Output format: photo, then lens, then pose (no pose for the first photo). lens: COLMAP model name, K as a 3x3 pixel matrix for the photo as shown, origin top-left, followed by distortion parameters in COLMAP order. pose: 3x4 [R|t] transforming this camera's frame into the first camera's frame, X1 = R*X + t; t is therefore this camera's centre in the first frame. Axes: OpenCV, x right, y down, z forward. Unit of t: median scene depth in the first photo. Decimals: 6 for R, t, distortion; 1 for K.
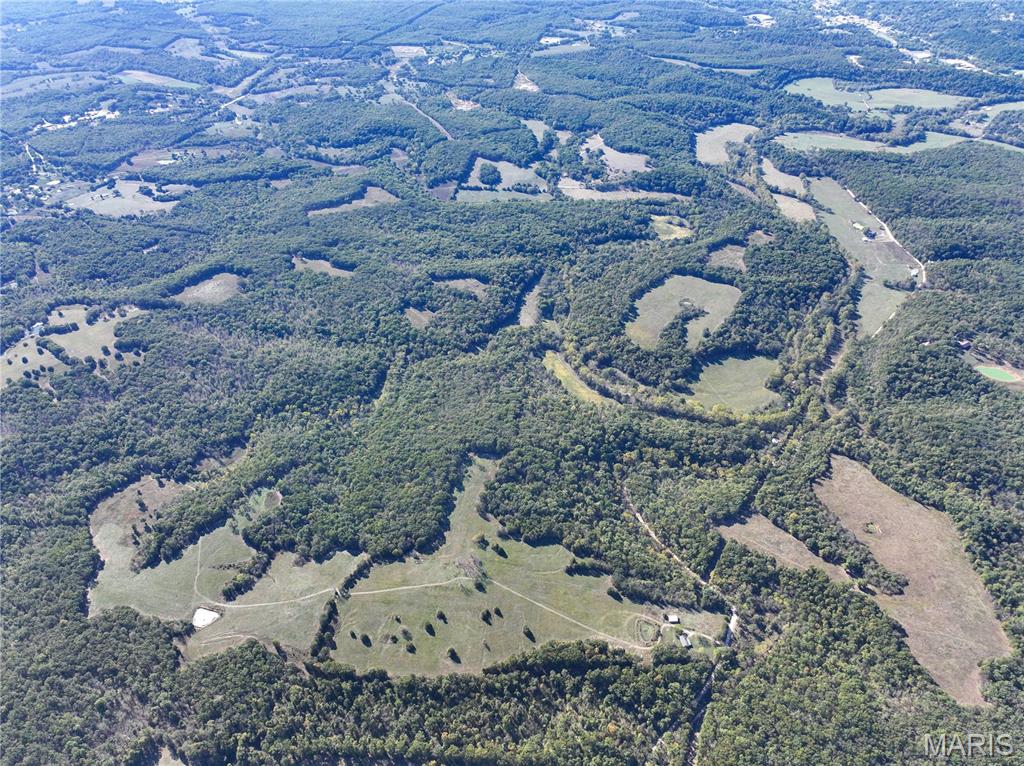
lens RADIAL K [[719.5, 0, 512.0], [0, 719.5, 383.0], [0, 0, 1]] dist [-0.002267, 0.018020]
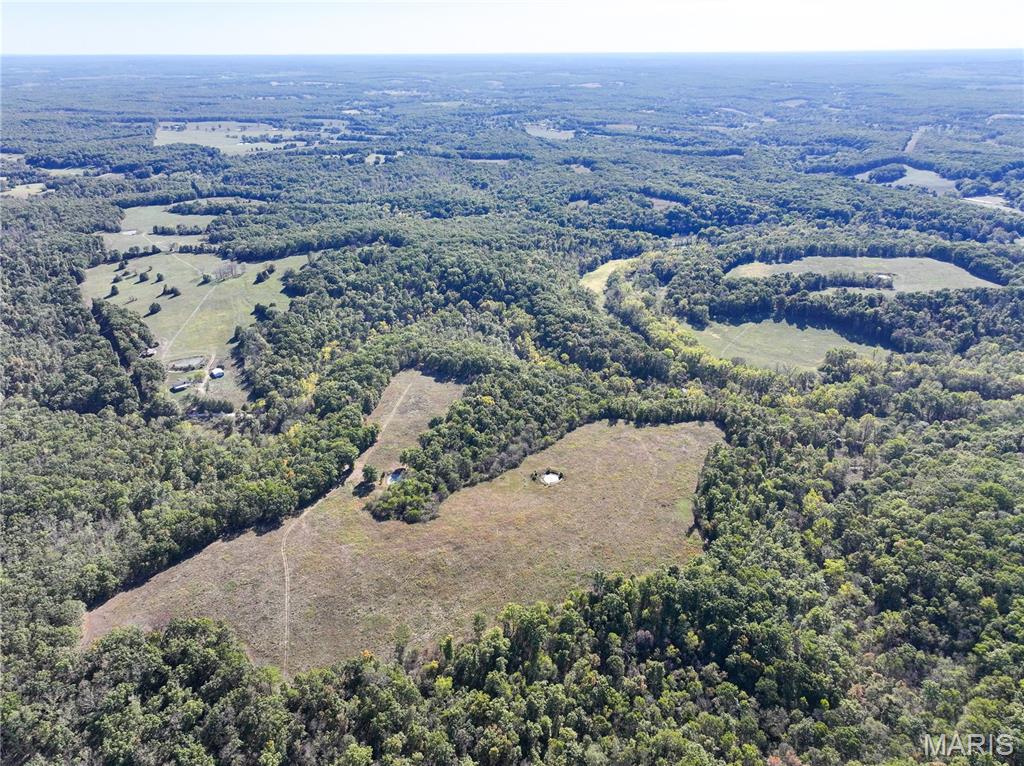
lens RADIAL K [[719.5, 0, 512.0], [0, 719.5, 383.0], [0, 0, 1]] dist [-0.002267, 0.018020]
pose [[0.538122, 0.364769, -0.759848, 0.773122], [-0.518826, 0.853825, 0.042452, 0.133430], [0.664262, 0.371385, 0.648713, 0.624686]]
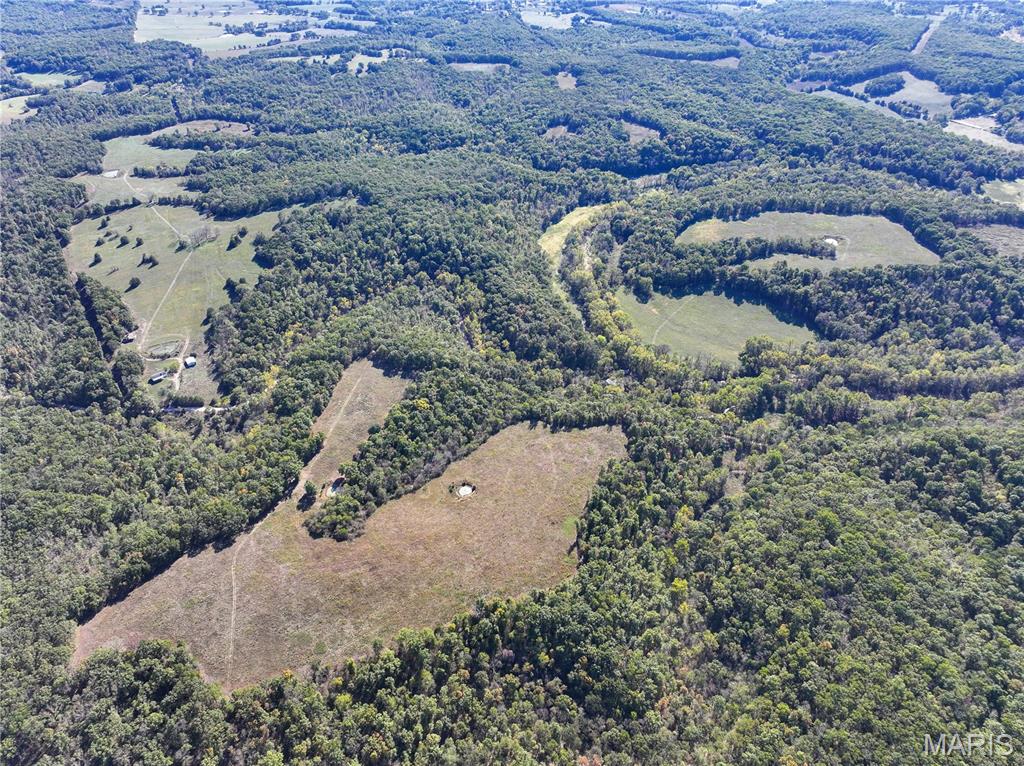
lens RADIAL K [[719.5, 0, 512.0], [0, 719.5, 383.0], [0, 0, 1]] dist [-0.002267, 0.018020]
pose [[0.516815, 0.509238, -0.688170, 0.807754], [-0.521323, 0.824821, 0.218845, -0.005774], [0.679061, 0.245657, 0.691757, 0.592490]]
